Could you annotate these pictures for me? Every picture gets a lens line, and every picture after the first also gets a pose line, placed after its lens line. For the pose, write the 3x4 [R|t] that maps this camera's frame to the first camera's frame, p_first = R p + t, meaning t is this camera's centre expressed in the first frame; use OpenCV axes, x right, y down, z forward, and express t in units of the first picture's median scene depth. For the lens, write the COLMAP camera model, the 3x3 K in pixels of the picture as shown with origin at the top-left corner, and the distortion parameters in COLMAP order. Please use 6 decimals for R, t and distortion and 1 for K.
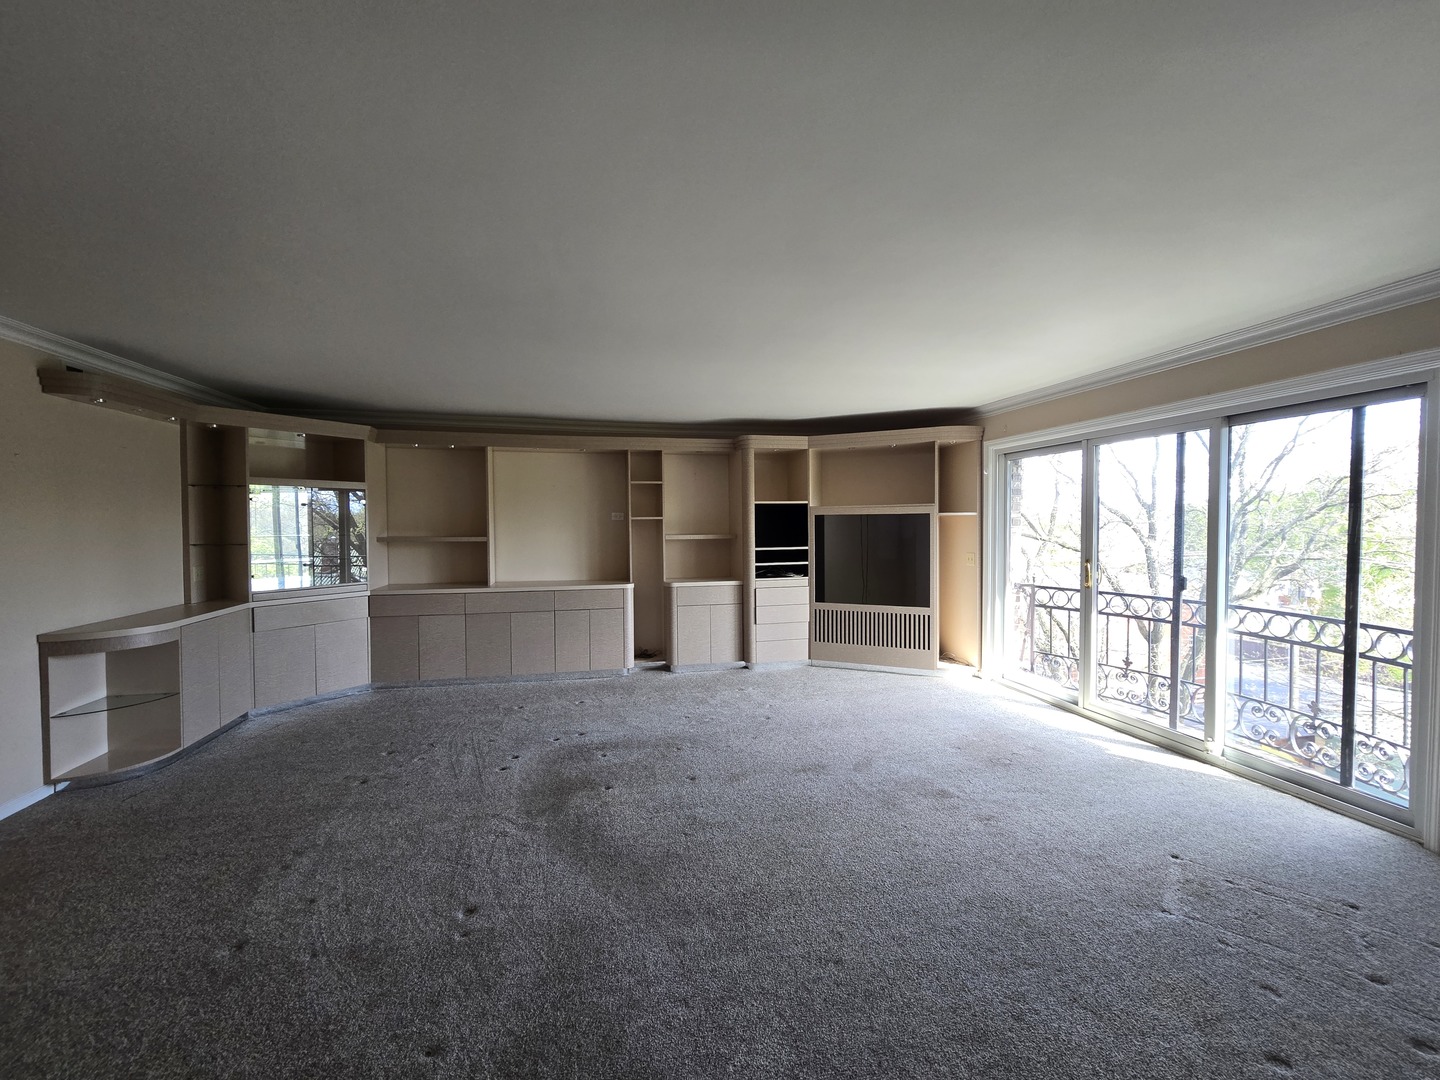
lens RADIAL K [[589.8, 0, 713.5], [0, 589.8, 536.2], [0, 0, 1]] dist [-0.002717, 0.000767]
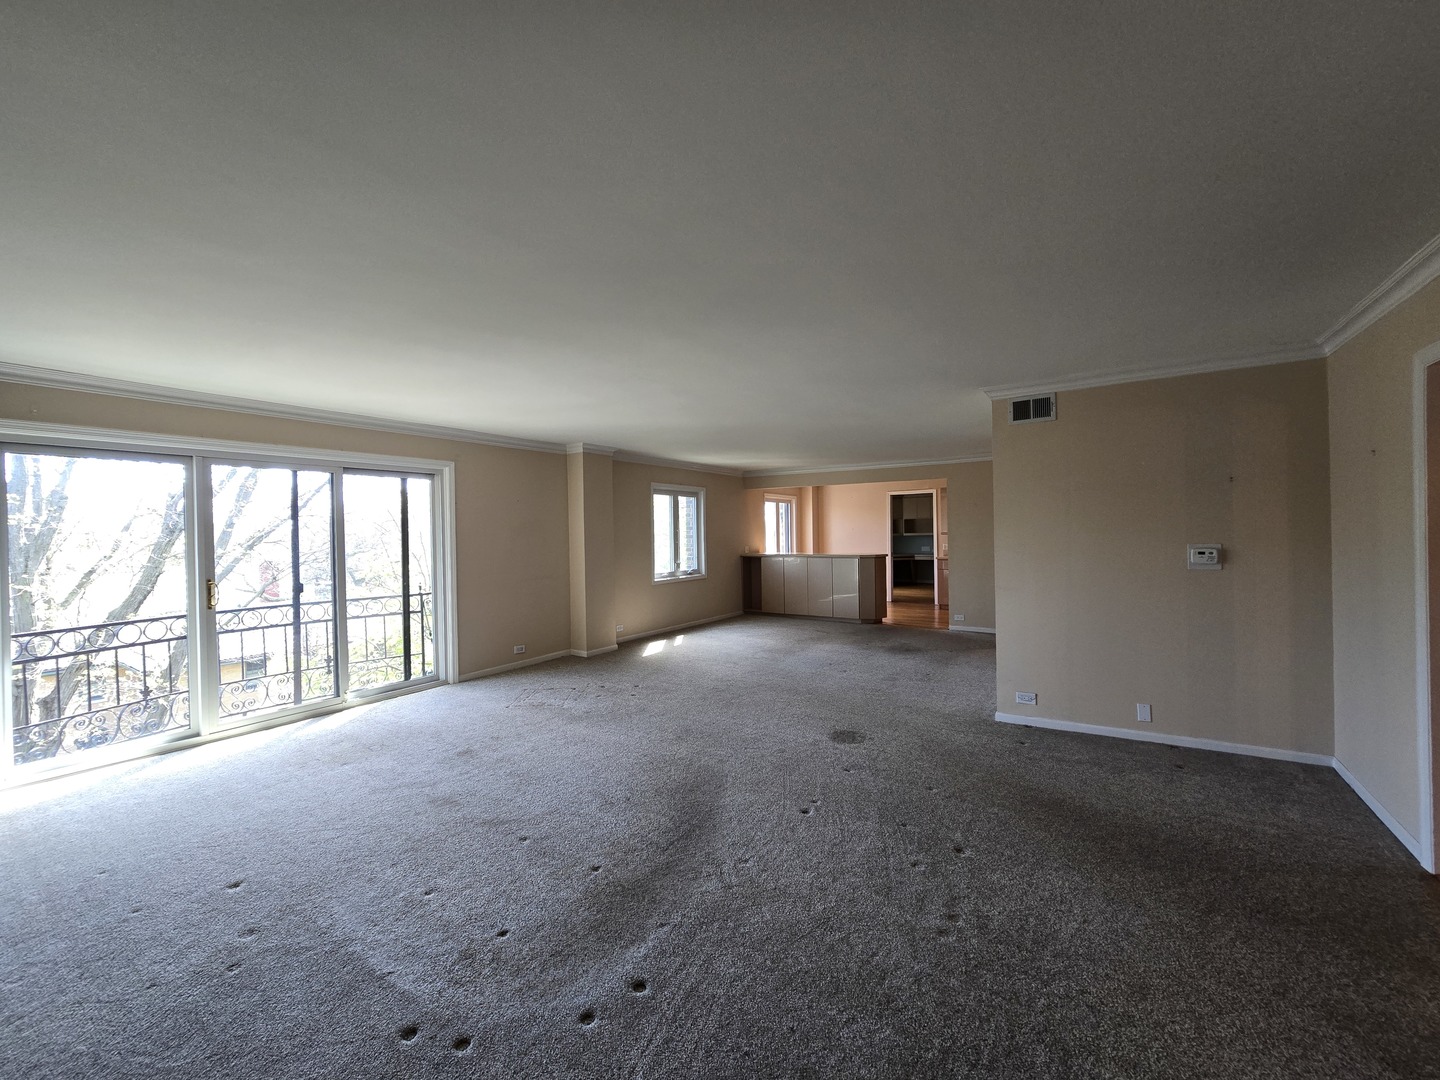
lens RADIAL K [[589.8, 0, 727.1], [0, 589.8, 535.2], [0, 0, 1]] dist [-0.002717, 0.000767]
pose [[-0.703161, 0.012010, 0.710929, -0.553631], [0.032964, 0.999333, 0.015722, -0.016780], [-0.710266, 0.034491, -0.703088, 0.900171]]
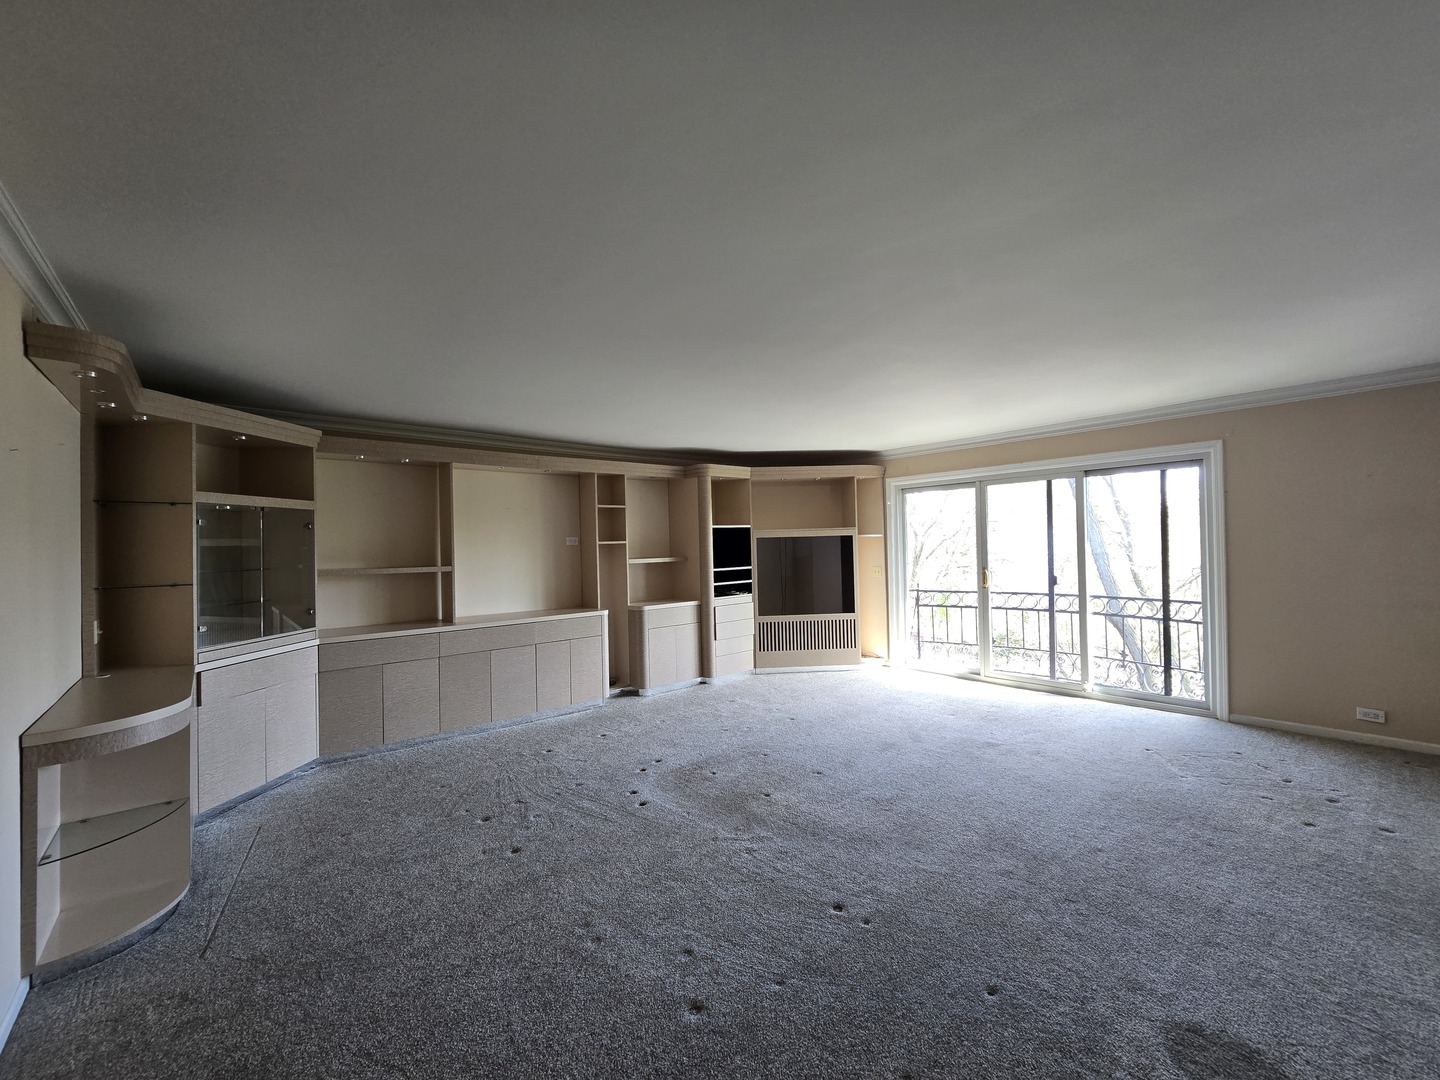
lens RADIAL K [[589.8, 0, 709.8], [0, 589.8, 538.1], [0, 0, 1]] dist [-0.002717, 0.000767]
pose [[0.886887, -0.009225, 0.461893, -0.480642], [0.027293, 0.999101, -0.032452, -0.001583], [-0.461179, 0.041388, 0.886342, 0.057564]]
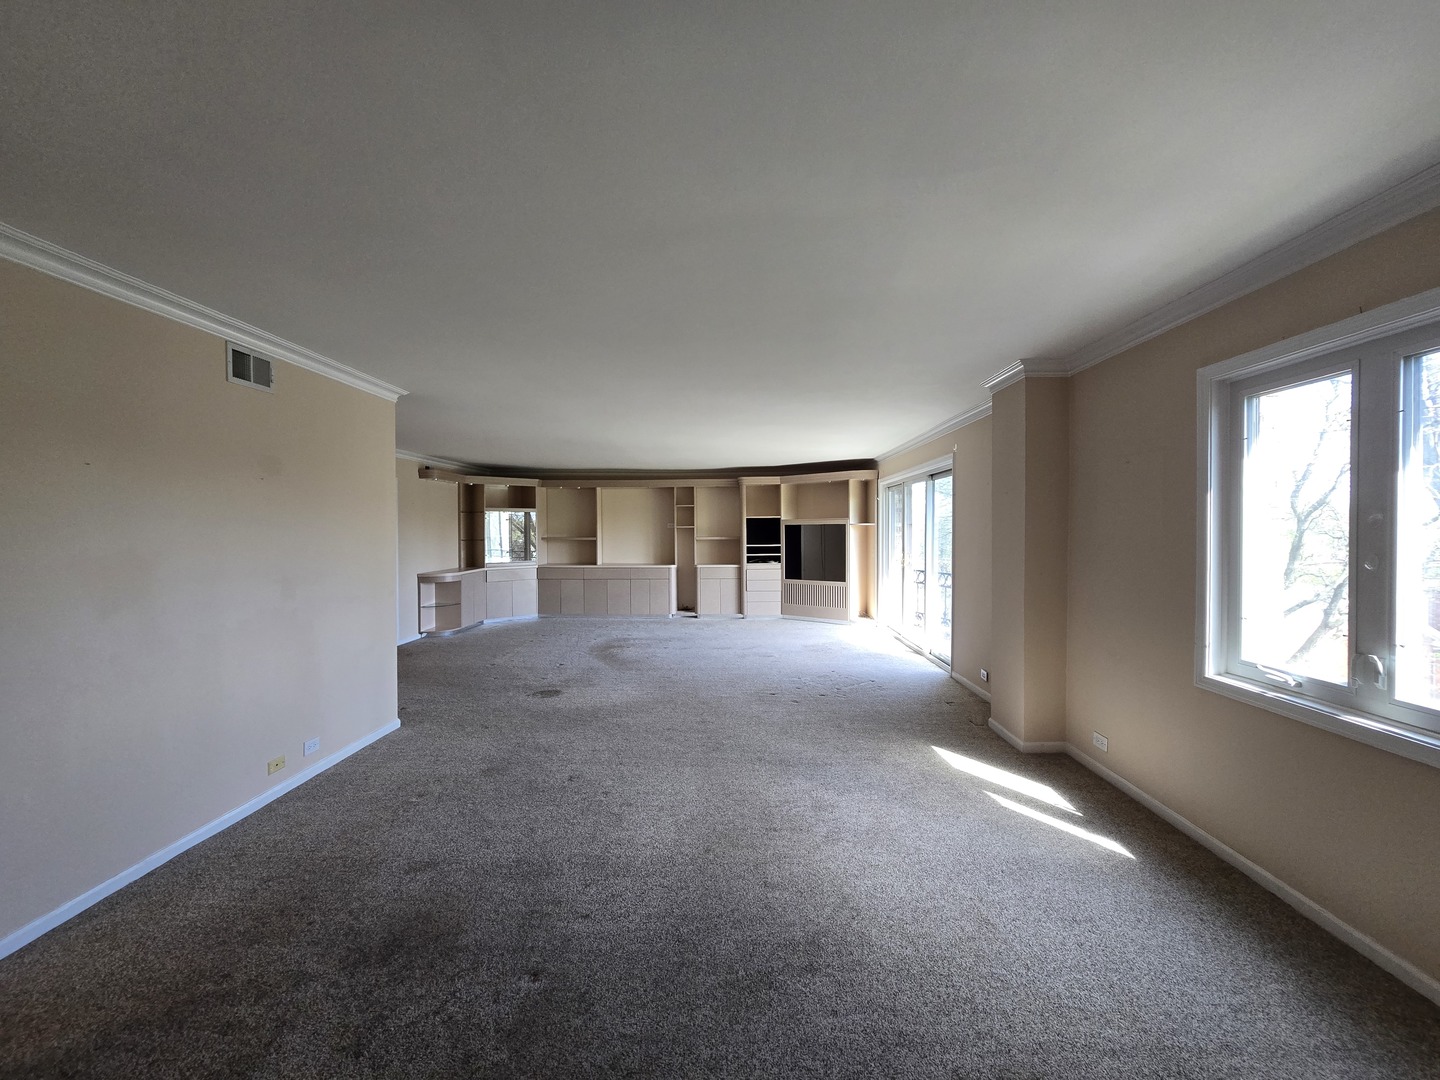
lens RADIAL K [[589.8, 0, 712.4], [0, 589.8, 535.6], [0, 0, 1]] dist [-0.002717, 0.000767]
pose [[0.966789, 0.003648, -0.255549, 0.448585], [-0.006302, 0.999934, -0.009568, 0.011706], [0.255498, 0.010861, 0.966749, -0.696223]]
